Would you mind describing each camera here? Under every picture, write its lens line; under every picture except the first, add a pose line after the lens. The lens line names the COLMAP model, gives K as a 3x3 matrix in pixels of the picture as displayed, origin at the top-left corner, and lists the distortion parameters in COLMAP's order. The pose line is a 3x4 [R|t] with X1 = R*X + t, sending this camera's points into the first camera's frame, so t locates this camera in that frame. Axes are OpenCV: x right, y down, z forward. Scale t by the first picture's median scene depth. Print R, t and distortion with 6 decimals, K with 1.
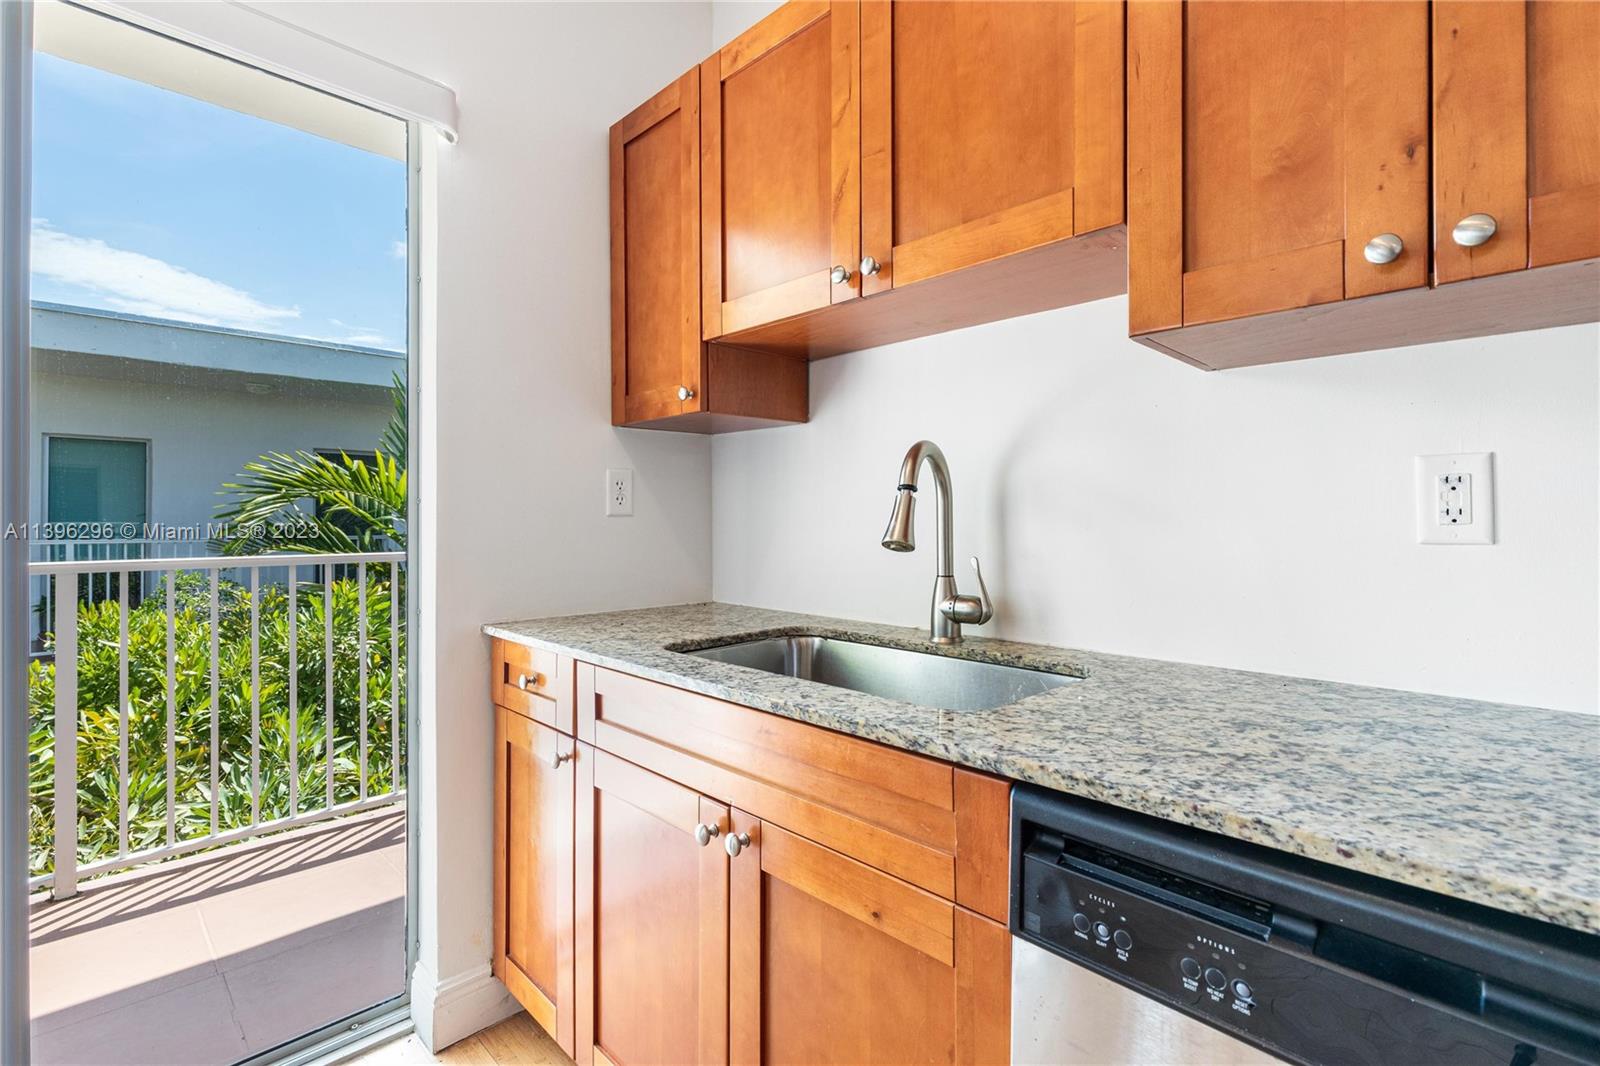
lens RADIAL K [[743.1, 0, 810.6], [0, 743.1, 504.3], [0, 0, 1]] dist [0.010251, -0.003430]
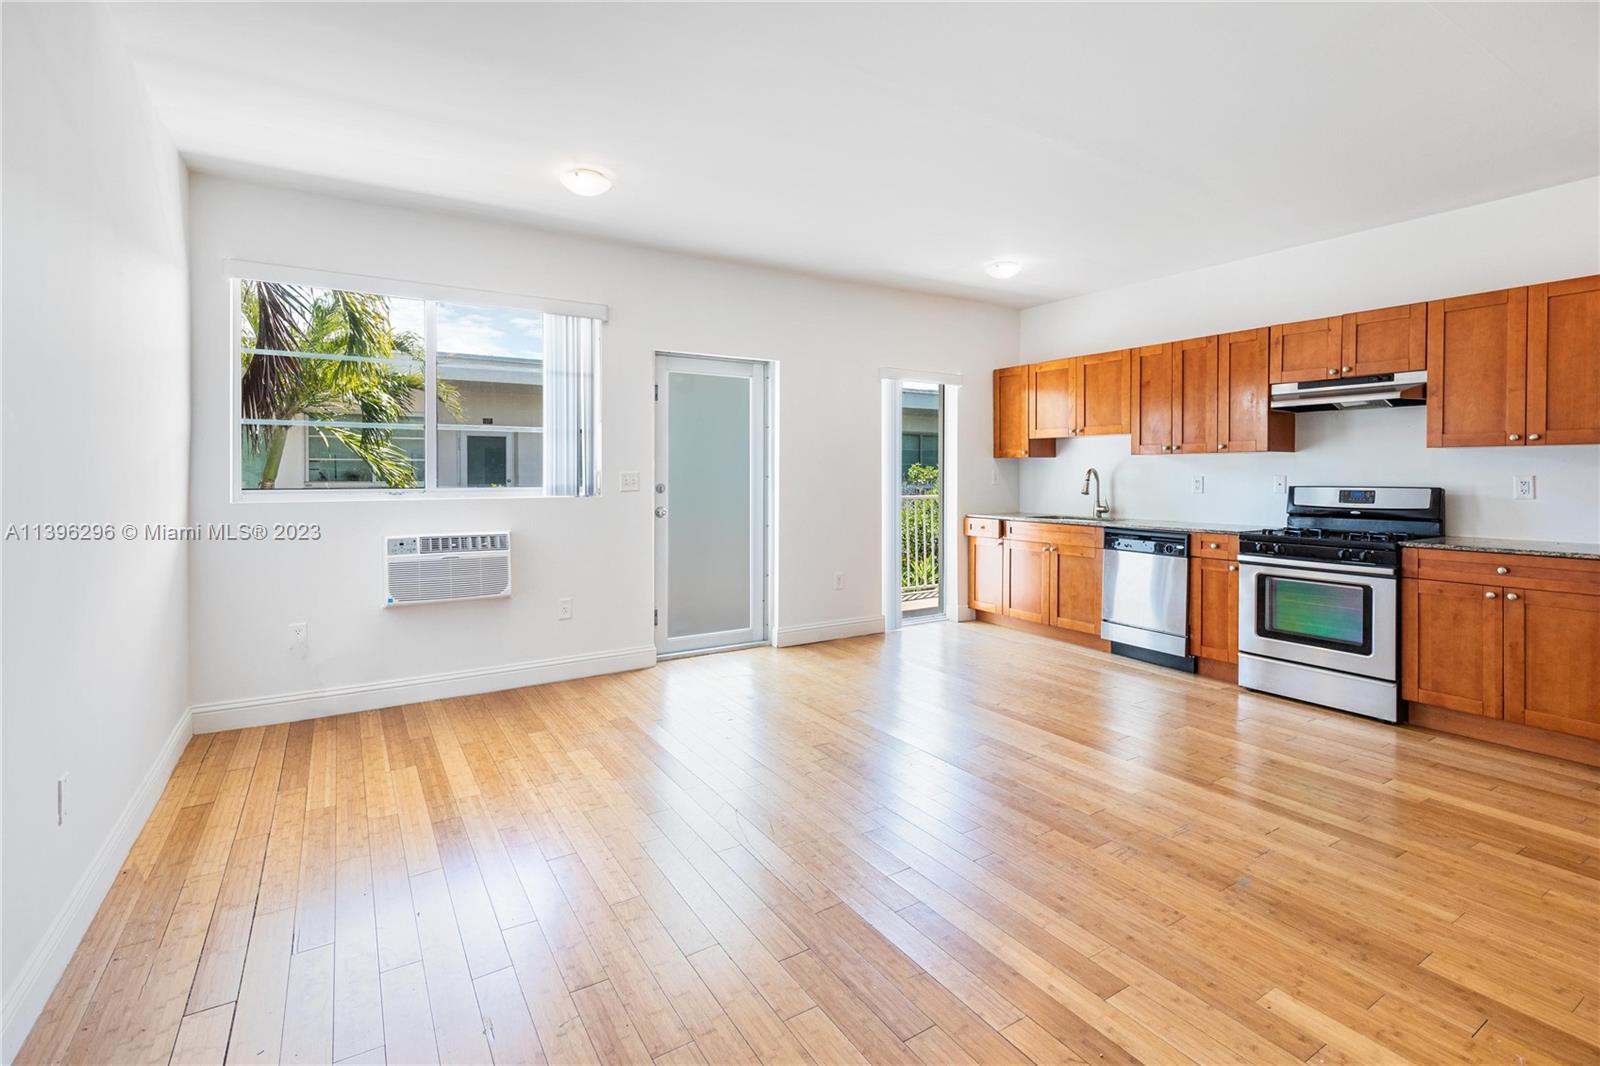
lens RADIAL K [[743.1, 0, 802.9], [0, 743.1, 473.3], [0, 0, 1]] dist [0.010251, -0.003430]
pose [[0.975982, 0.002162, -0.217842, -0.436684], [0.001621, 0.999851, 0.017188, -0.111242], [0.217846, -0.017128, 0.975833, -2.883799]]
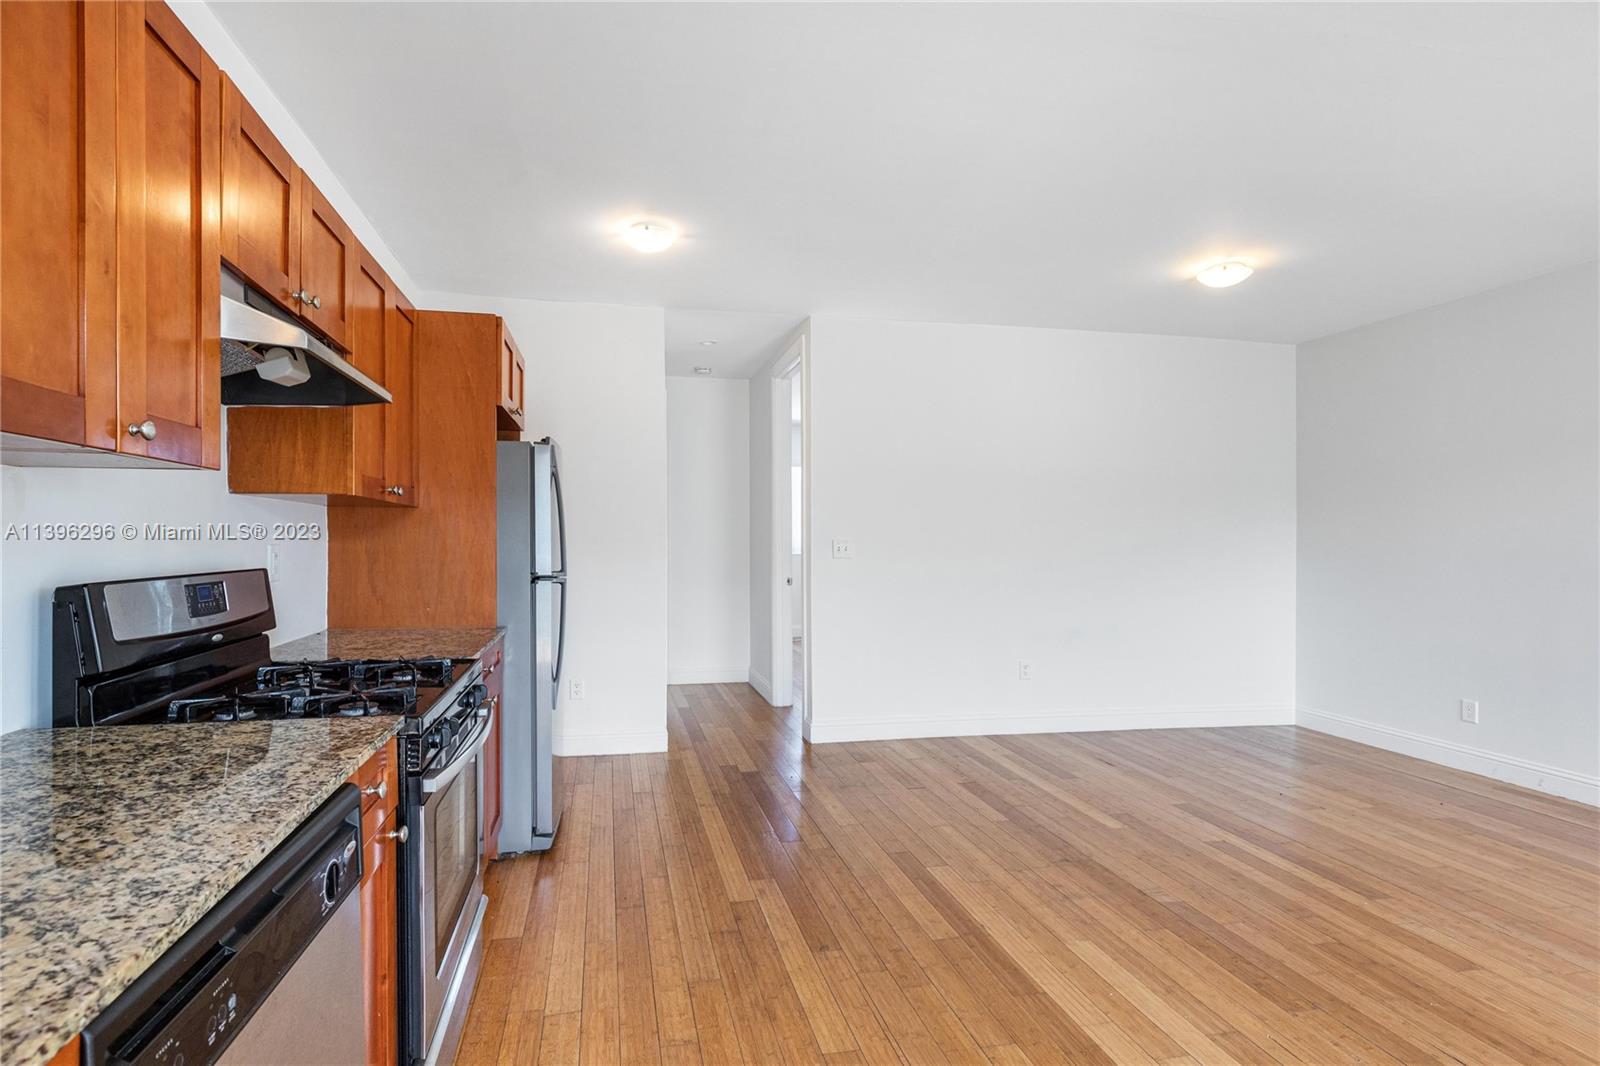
lens RADIAL K [[743.1, 0, 745.6], [0, 743.1, 547.1], [0, 0, 1]] dist [0.010251, -0.003430]
pose [[-0.824104, -0.002705, 0.566433, -0.323301], [-0.010268, 0.999896, -0.010163, -0.051047], [-0.566346, -0.014192, -0.824045, 0.562216]]
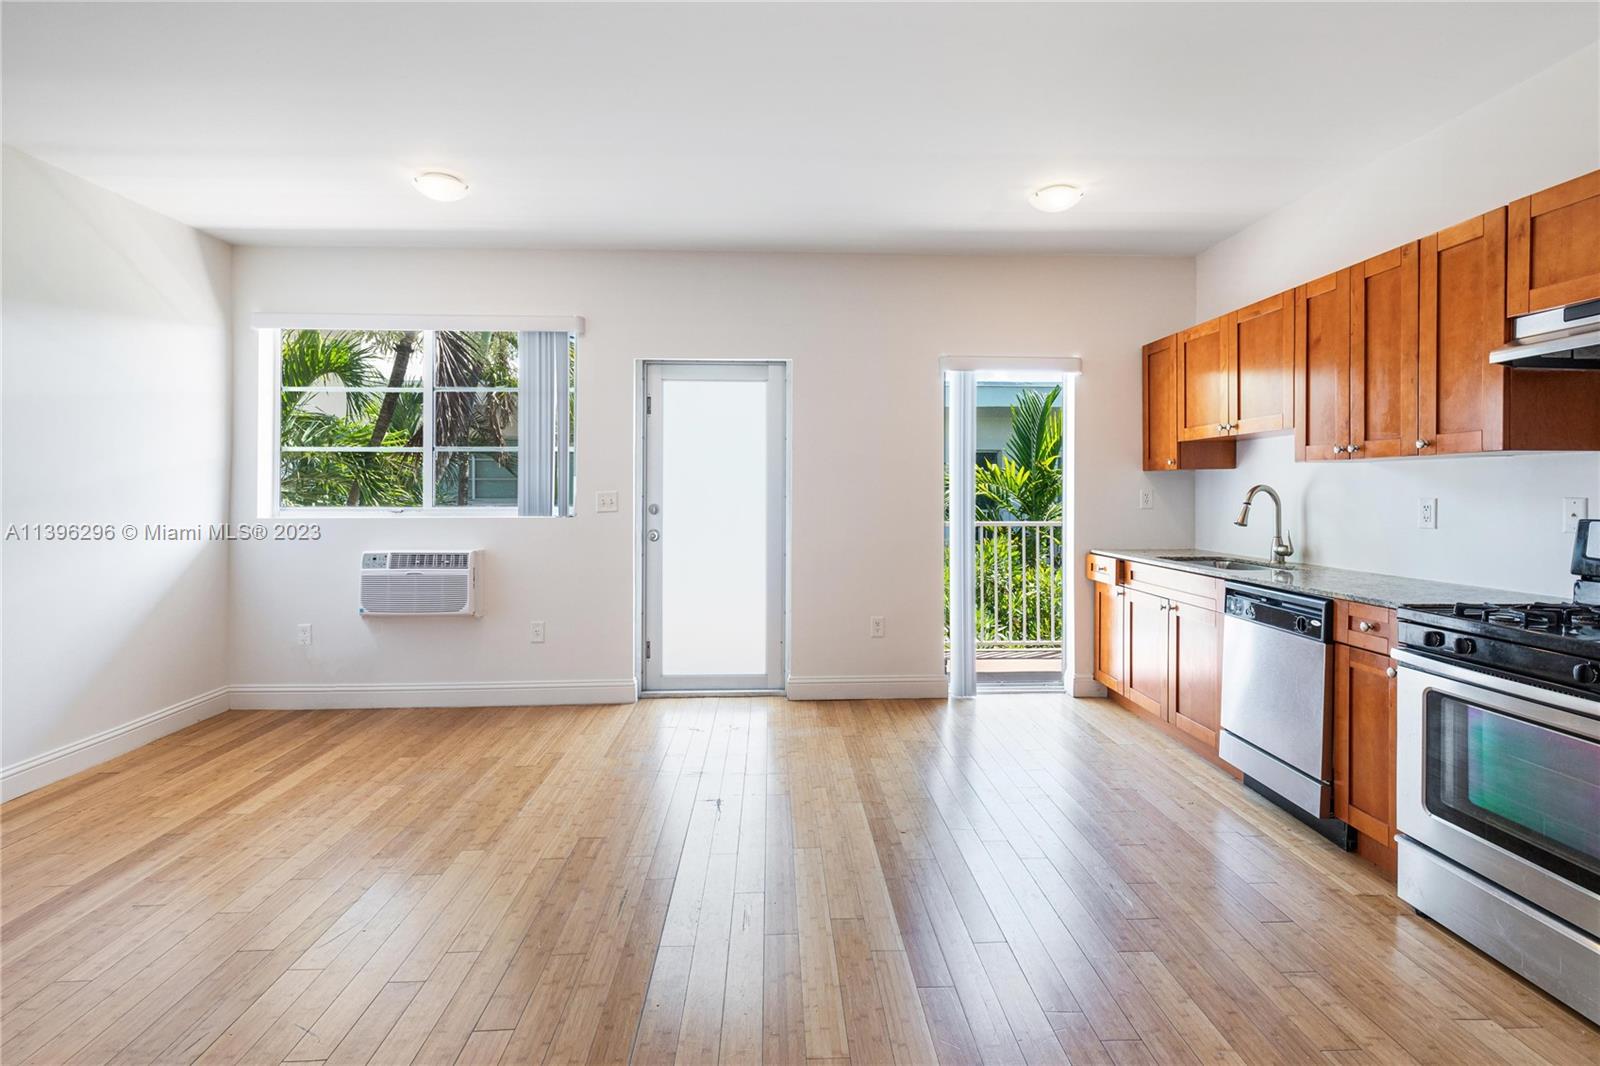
lens RADIAL K [[743.1, 0, 803.2], [0, 743.1, 490.9], [0, 0, 1]] dist [0.010251, -0.003430]
pose [[0.739786, 0.000970, -0.672842, 0.617948], [0.010211, 0.999868, 0.012668, -0.097051], [0.672765, -0.016243, 0.739678, -1.738040]]
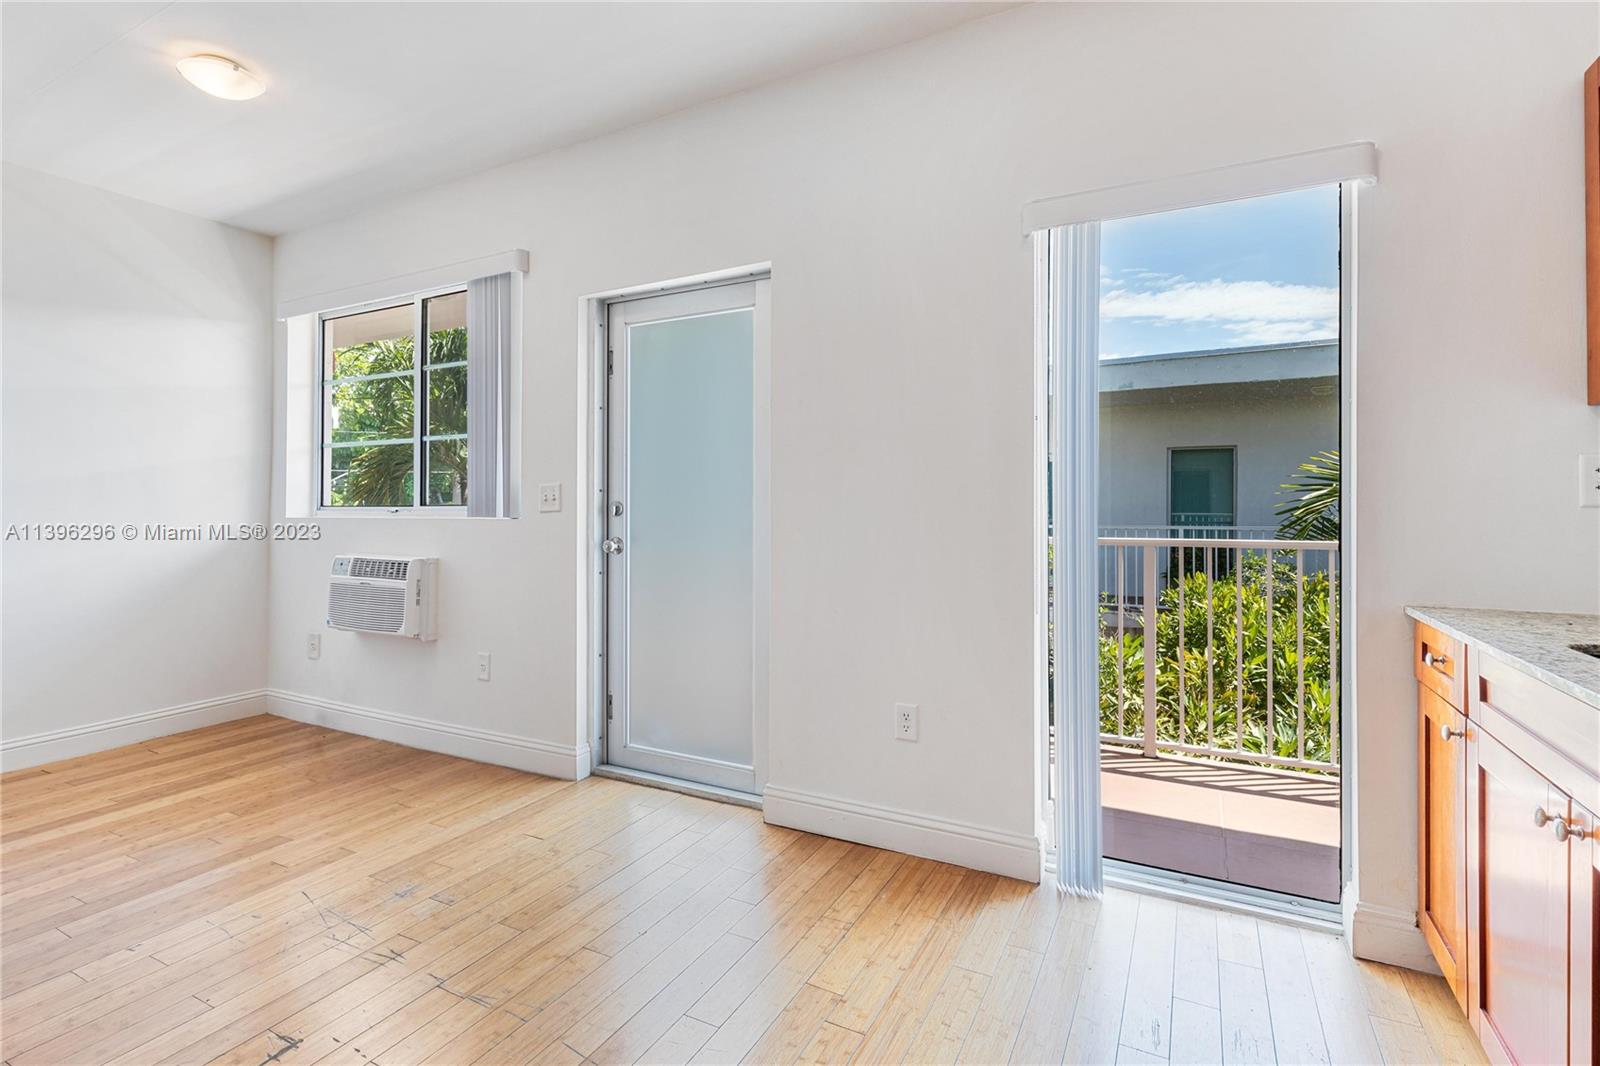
lens RADIAL K [[743.1, 0, 804.5], [0, 743.1, 510.2], [0, 0, 1]] dist [0.010251, -0.003430]
pose [[0.296227, 0.000853, -0.955117, 0.349615], [0.017145, 0.999834, 0.006210, 0.002518], [0.954964, -0.018215, 0.296163, -0.159690]]
